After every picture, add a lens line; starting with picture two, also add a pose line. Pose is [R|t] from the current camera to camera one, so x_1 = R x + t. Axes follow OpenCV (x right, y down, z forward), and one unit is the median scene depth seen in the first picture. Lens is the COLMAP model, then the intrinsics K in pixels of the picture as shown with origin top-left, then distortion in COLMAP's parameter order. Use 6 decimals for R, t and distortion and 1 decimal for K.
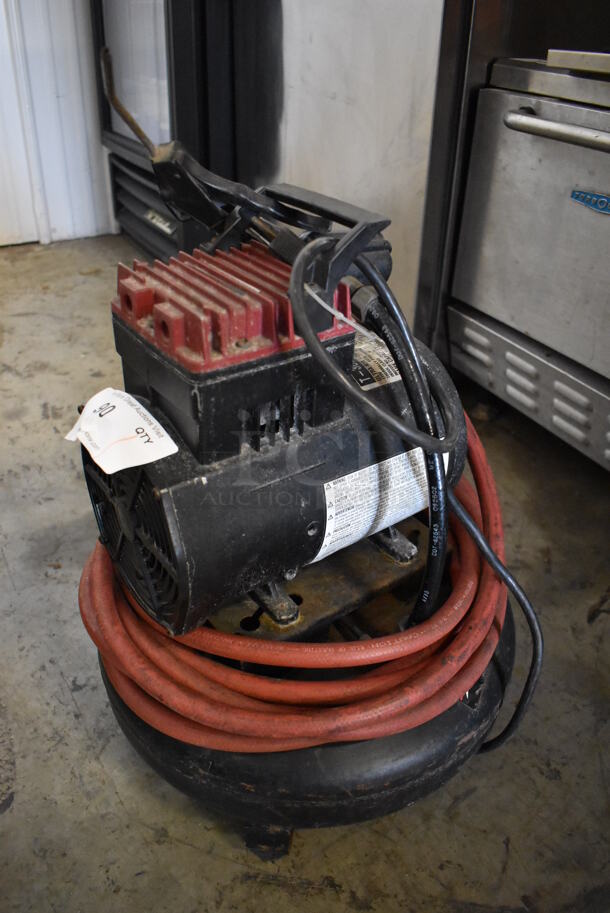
lens RADIAL K [[702.3, 0, 309.1], [0, 702.3, 455.5], [0, 0, 1]] dist [-0.106702, 0.020291]
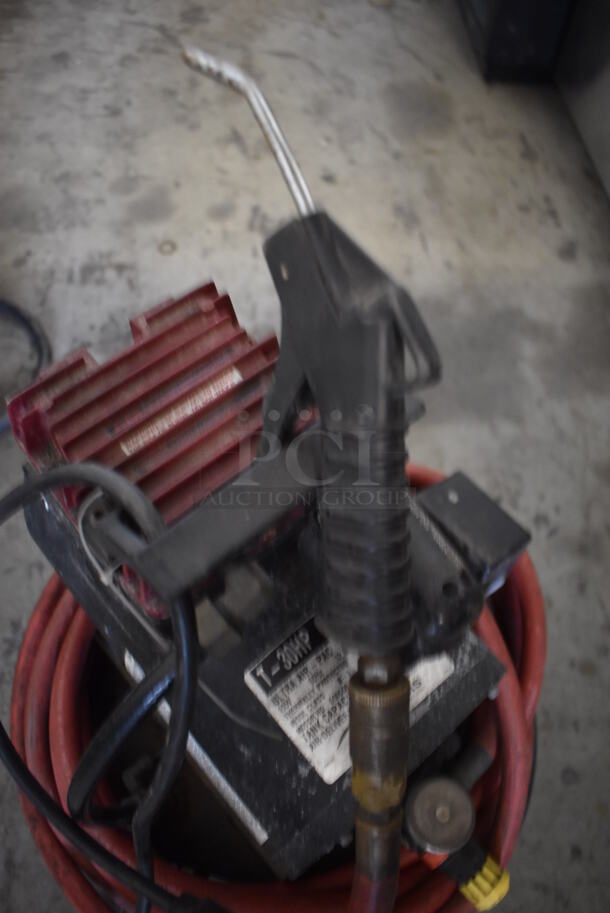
lens RADIAL K [[702.3, 0, 305.4], [0, 702.3, 456.5], [0, 0, 1]] dist [-0.106702, 0.020291]
pose [[0.886552, 0.396804, -0.237848, 0.001345], [-0.262813, 0.855086, 0.446942, -0.397273], [0.380729, -0.333728, 0.862364, 0.328853]]
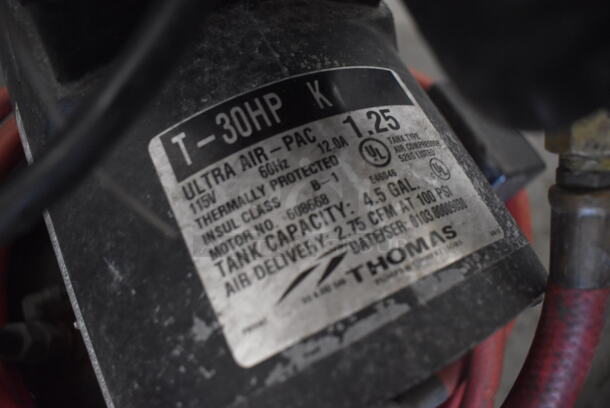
lens RADIAL K [[469.3, 0, 303.8], [0, 469.3, 204.0], [0, 0, 1]] dist [-0.106702, 0.020291]
pose [[0.747135, 0.637871, -0.186845, 0.002725], [-0.490454, 0.718797, 0.492733, -0.124191], [0.448603, -0.276499, 0.849884, 0.559234]]
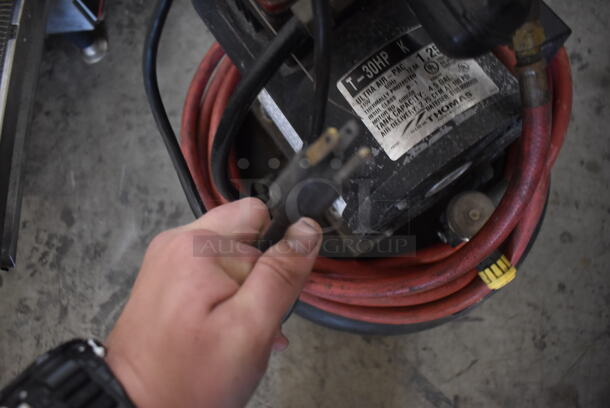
lens RADIAL K [[469.3, 0, 307.7], [0, 469.3, 208.3], [0, 0, 1]] dist [-0.106702, 0.020291]
pose [[0.811115, 0.532607, -0.241707, 0.057502], [-0.204909, 0.645830, 0.735470, -0.271916], [0.547818, -0.547023, 0.632978, 0.323747]]
